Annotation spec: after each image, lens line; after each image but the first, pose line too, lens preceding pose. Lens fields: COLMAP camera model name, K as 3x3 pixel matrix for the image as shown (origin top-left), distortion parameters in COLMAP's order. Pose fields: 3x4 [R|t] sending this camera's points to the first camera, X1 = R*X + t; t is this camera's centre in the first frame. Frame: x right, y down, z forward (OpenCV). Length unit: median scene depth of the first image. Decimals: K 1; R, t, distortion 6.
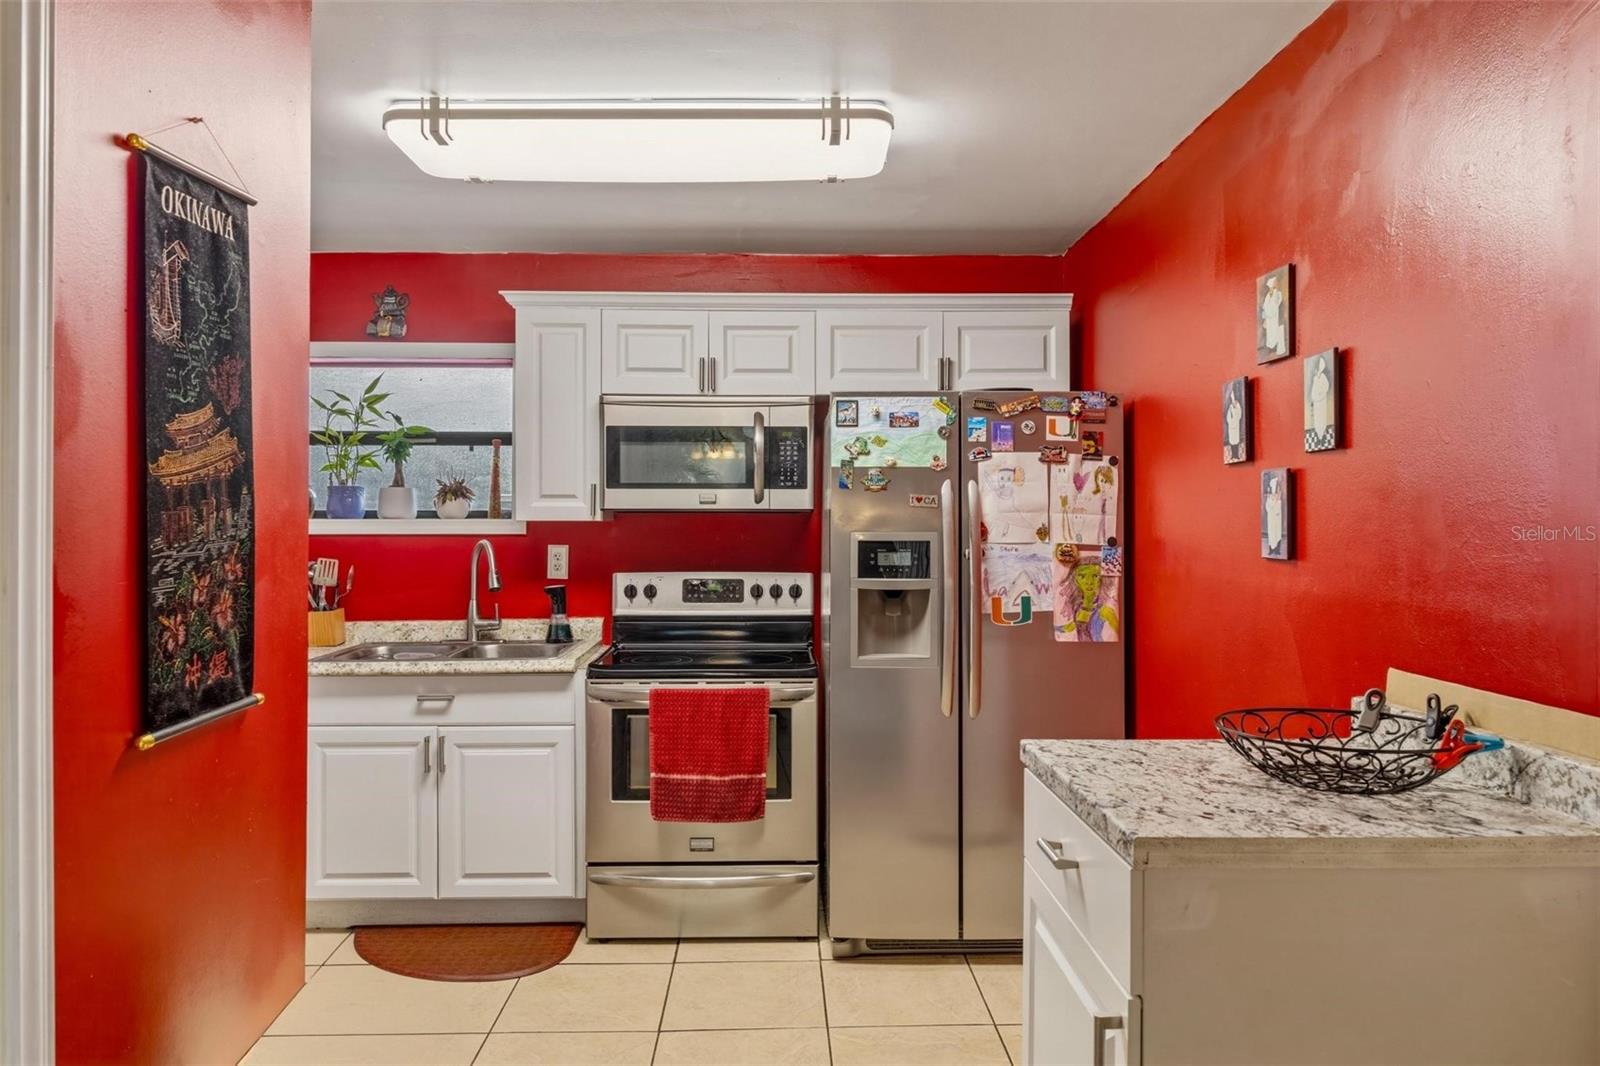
lens RADIAL K [[1063.4, 0, 773.4], [0, 1063.4, 524.0], [0, 0, 1]] dist [-0.000802, 0.000032]
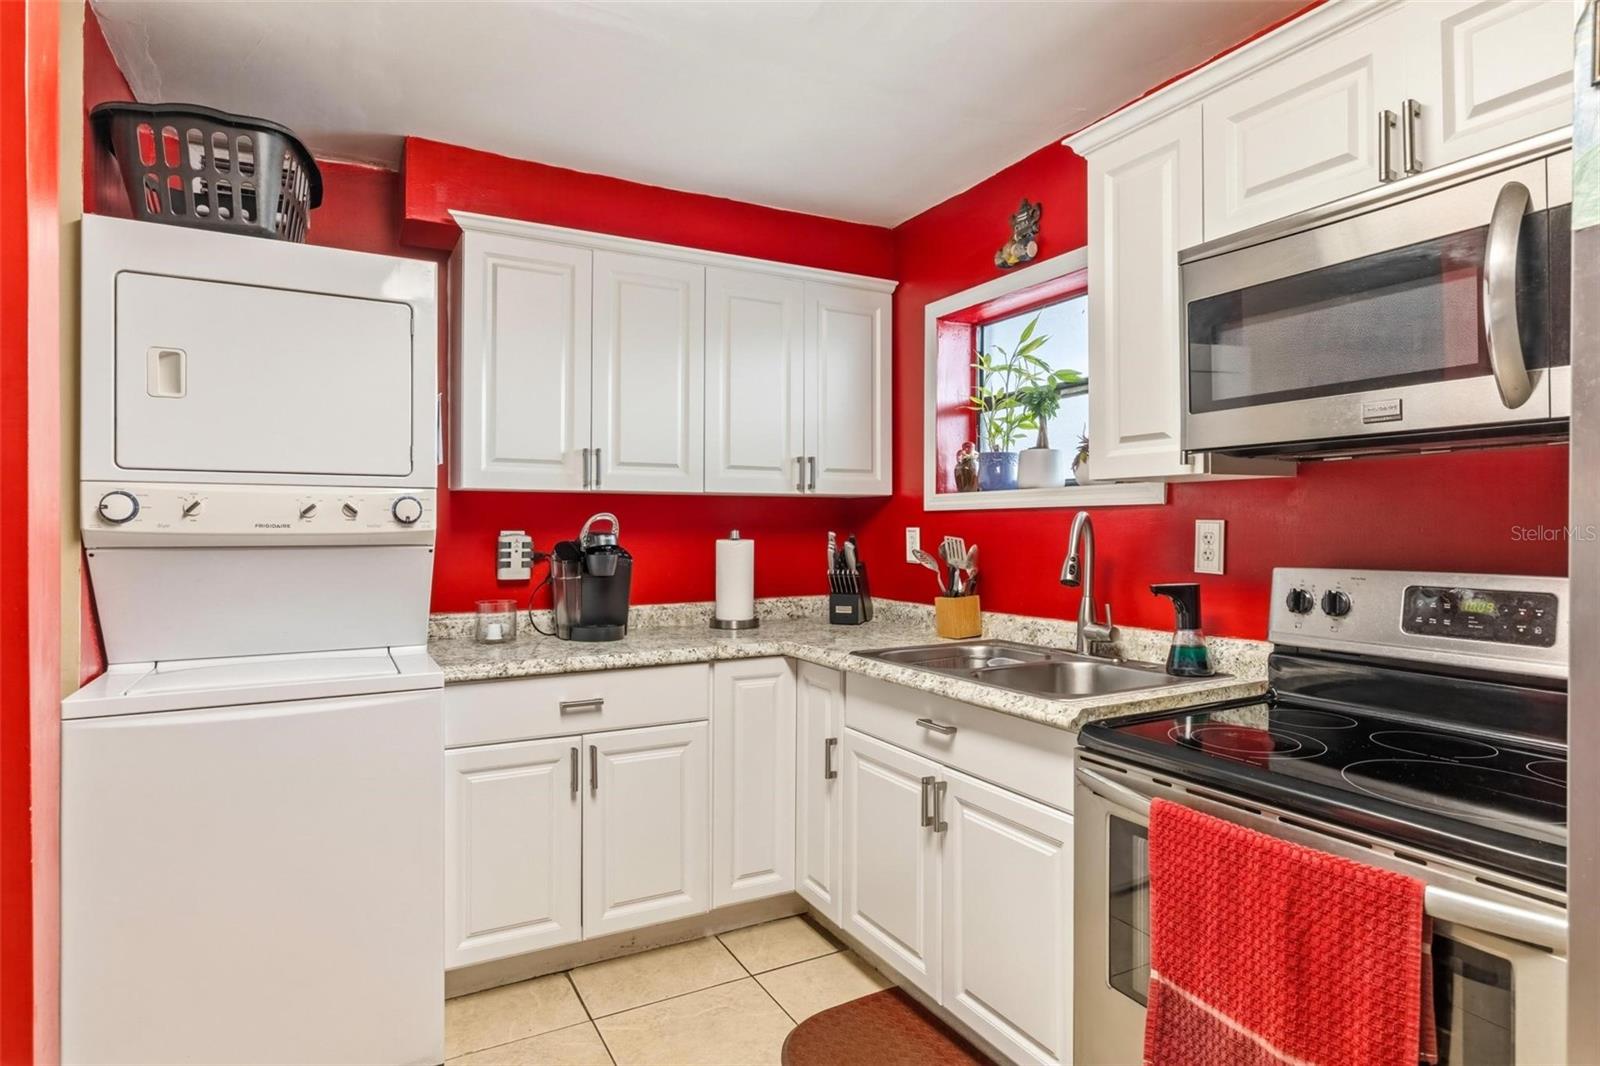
lens RADIAL K [[848.8, 0, 803.1], [0, 848.8, 519.9], [0, 0, 1]] dist [0.003566, -0.000348]
pose [[0.466022, -0.007978, -0.884737, 0.135930], [0.003529, 0.999968, -0.007158, 0.023238], [0.884766, 0.000214, 0.466035, 0.567179]]
